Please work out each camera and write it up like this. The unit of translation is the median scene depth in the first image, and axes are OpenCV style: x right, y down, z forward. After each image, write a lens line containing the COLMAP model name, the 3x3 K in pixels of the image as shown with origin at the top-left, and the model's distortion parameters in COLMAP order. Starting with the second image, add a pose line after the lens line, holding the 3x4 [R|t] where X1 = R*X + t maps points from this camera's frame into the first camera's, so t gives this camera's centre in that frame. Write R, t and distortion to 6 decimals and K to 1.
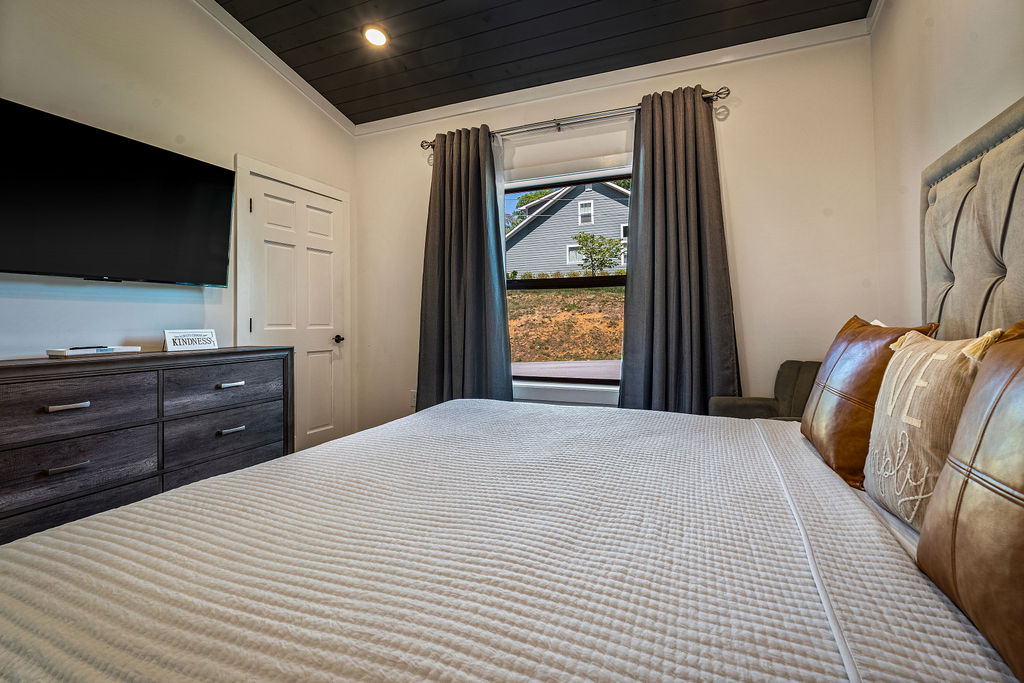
lens RADIAL K [[457.6, 0, 516.4], [0, 457.6, 320.9], [0, 0, 1]] dist [-0.002869, 0.000341]
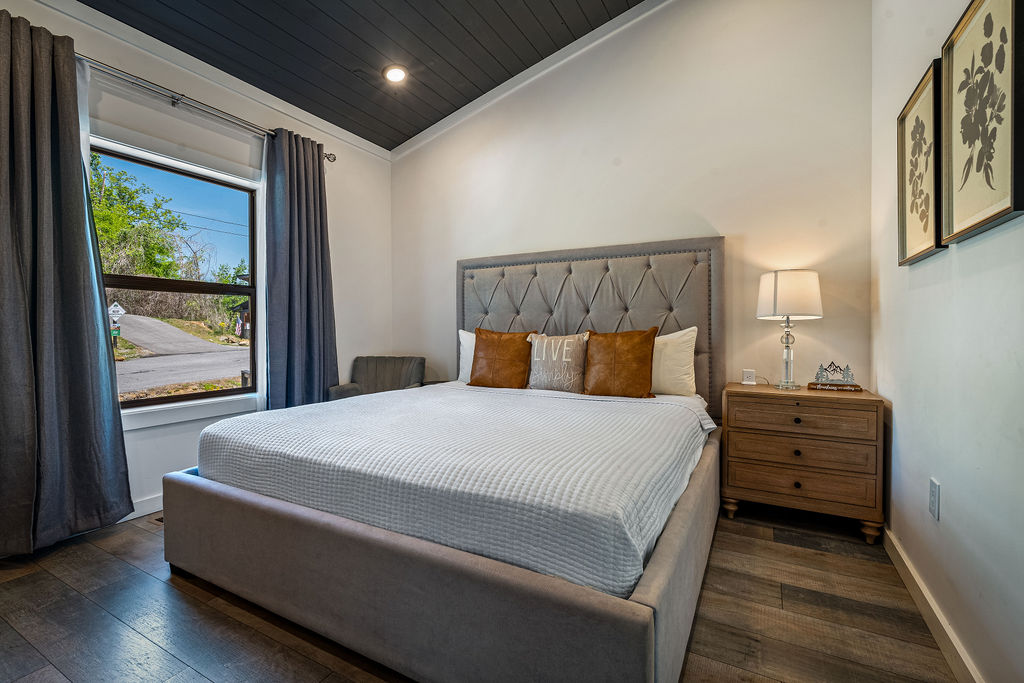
lens RADIAL K [[457.6, 0, 517.3], [0, 457.6, 334.3], [0, 0, 1]] dist [-0.002869, 0.000341]
pose [[0.105036, -0.003017, 0.994464, -0.737255], [0.001334, 0.999995, 0.002893, 0.007473], [-0.994468, 0.001023, 0.105039, 0.300158]]
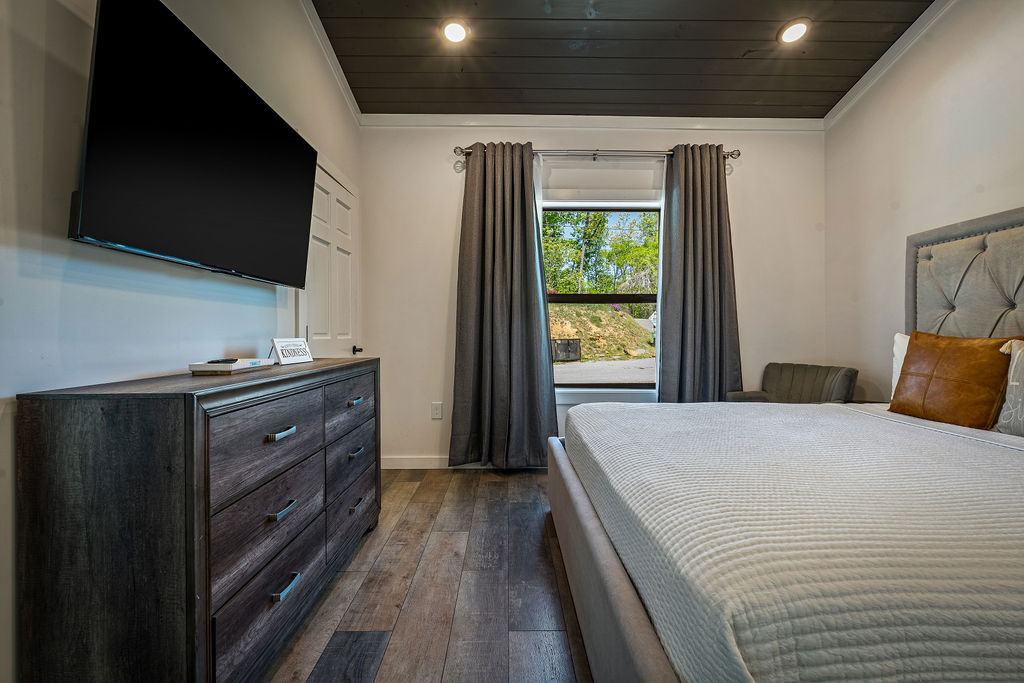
lens RADIAL K [[457.6, 0, 511.4], [0, 457.6, 334.3], [0, 0, 1]] dist [-0.002869, 0.000341]
pose [[0.919475, 0.008164, 0.393063, -0.562410], [-0.008610, 0.999963, -0.000629, 0.007382], [-0.393053, -0.002805, 0.919512, 0.068293]]
